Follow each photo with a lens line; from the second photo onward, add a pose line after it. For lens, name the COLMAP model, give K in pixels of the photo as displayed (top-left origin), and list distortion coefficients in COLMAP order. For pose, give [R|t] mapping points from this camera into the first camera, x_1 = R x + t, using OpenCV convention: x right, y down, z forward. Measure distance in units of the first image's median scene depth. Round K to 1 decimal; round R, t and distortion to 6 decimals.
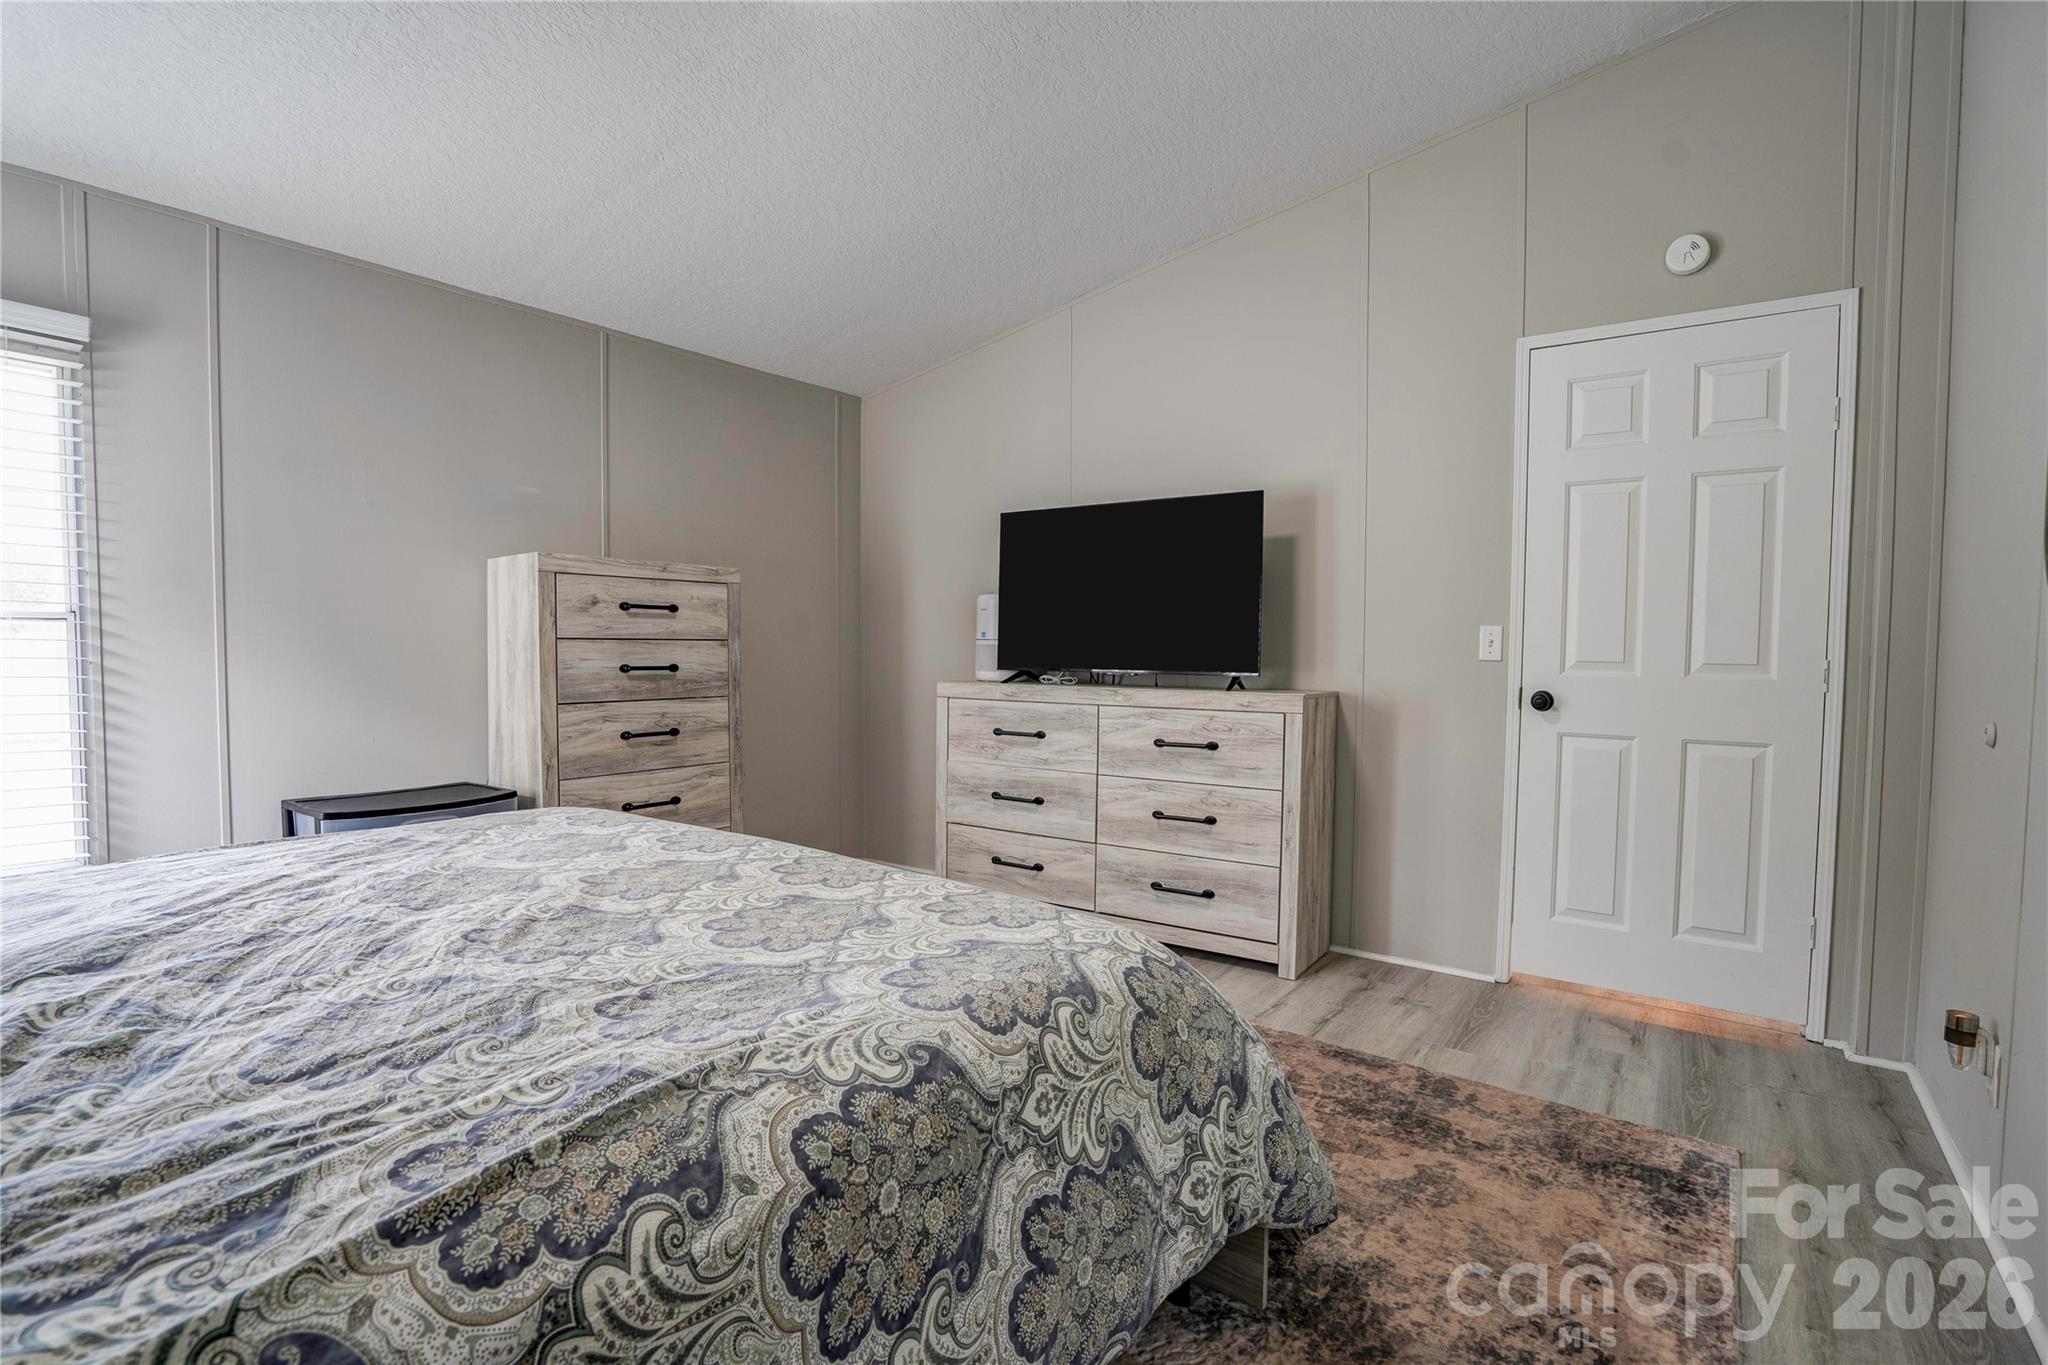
lens RADIAL K [[965.5, 0, 1027.9], [0, 965.5, 685.2], [0, 0, 1]] dist [-0.057775, 0.022781]
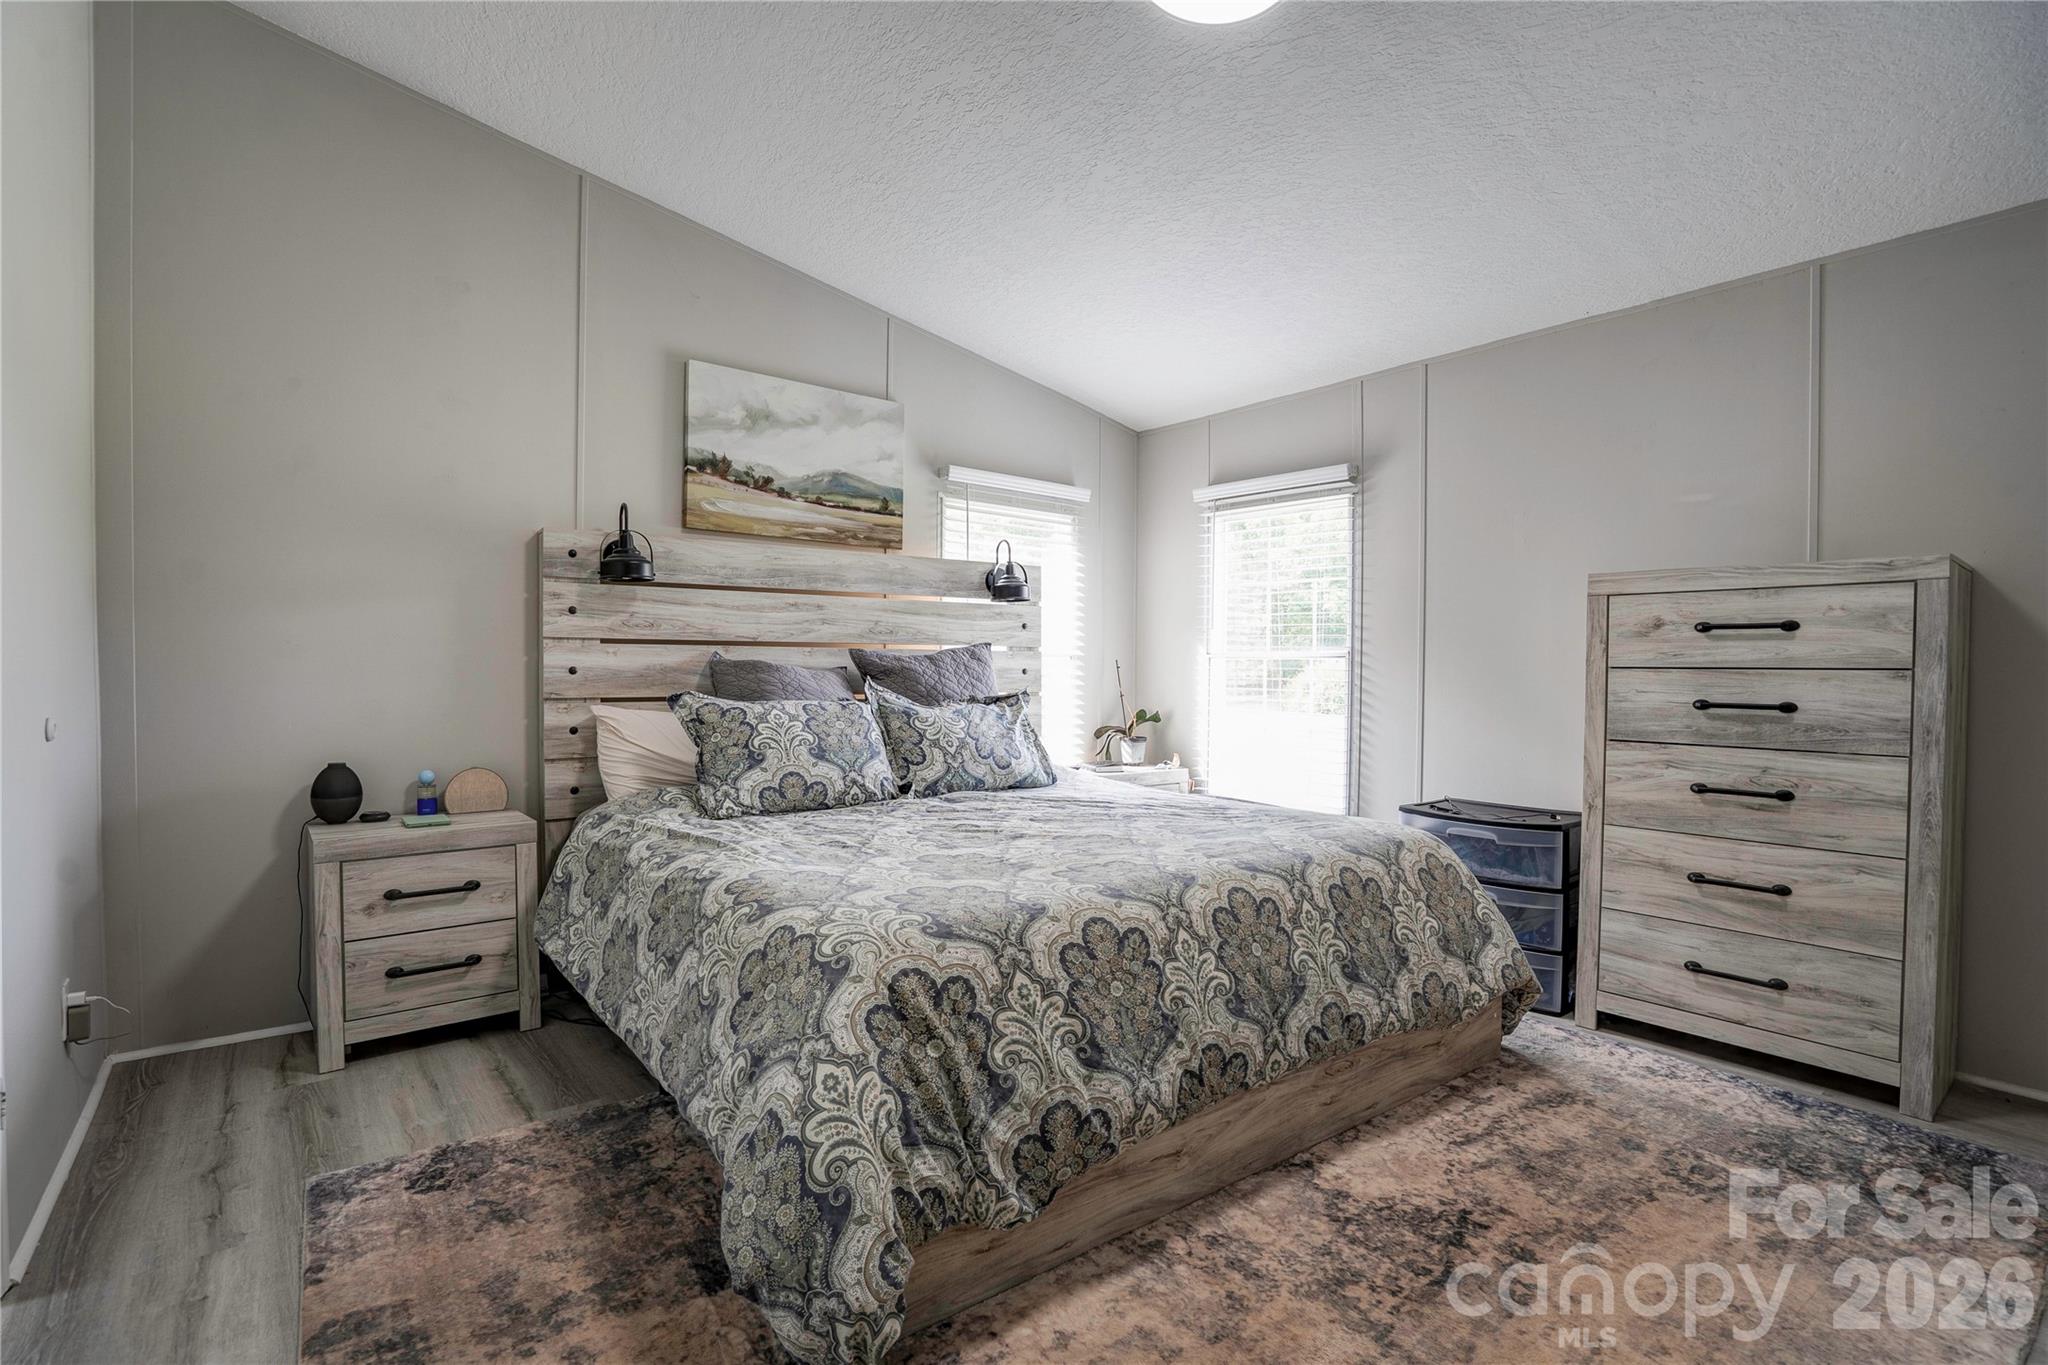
lens RADIAL K [[965.5, 0, 1021.7], [0, 965.5, 684.6], [0, 0, 1]] dist [-0.057775, 0.022781]
pose [[-0.270393, 0.009549, -0.962703, 0.500483], [-0.047029, 0.998626, 0.023114, -0.026163], [0.961601, 0.051525, -0.269572, 0.673184]]
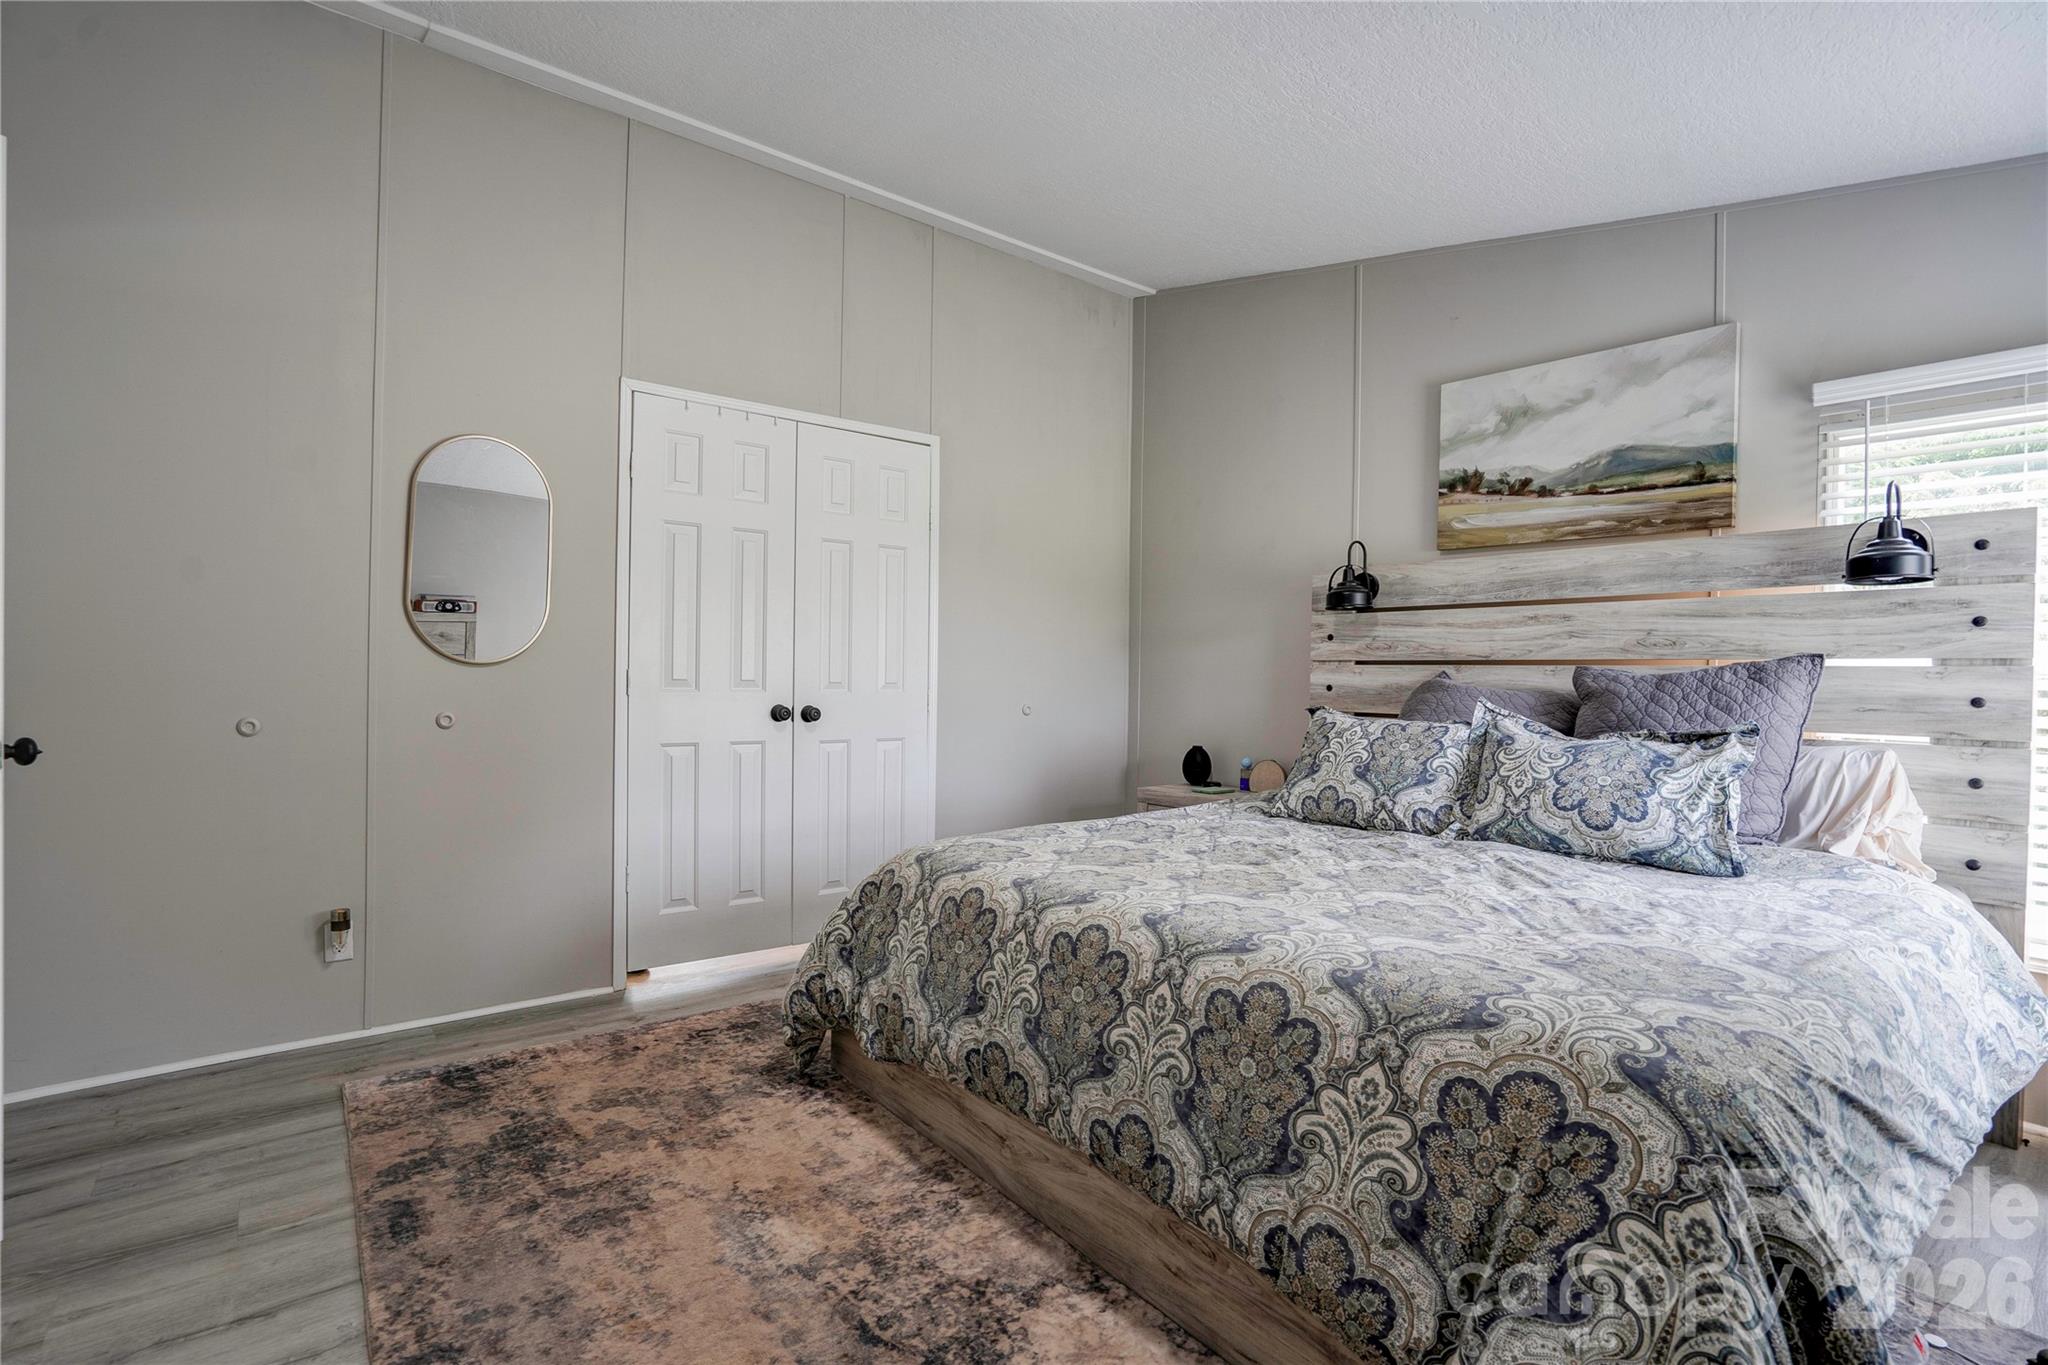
lens RADIAL K [[965.5, 0, 999.8], [0, 965.5, 687.7], [0, 0, 1]] dist [-0.057775, 0.022781]
pose [[-0.961145, -0.025179, 0.274892, -0.225001], [-0.011111, 0.998553, 0.052616, -0.053017], [-0.275819, 0.047518, -0.960034, 1.186971]]
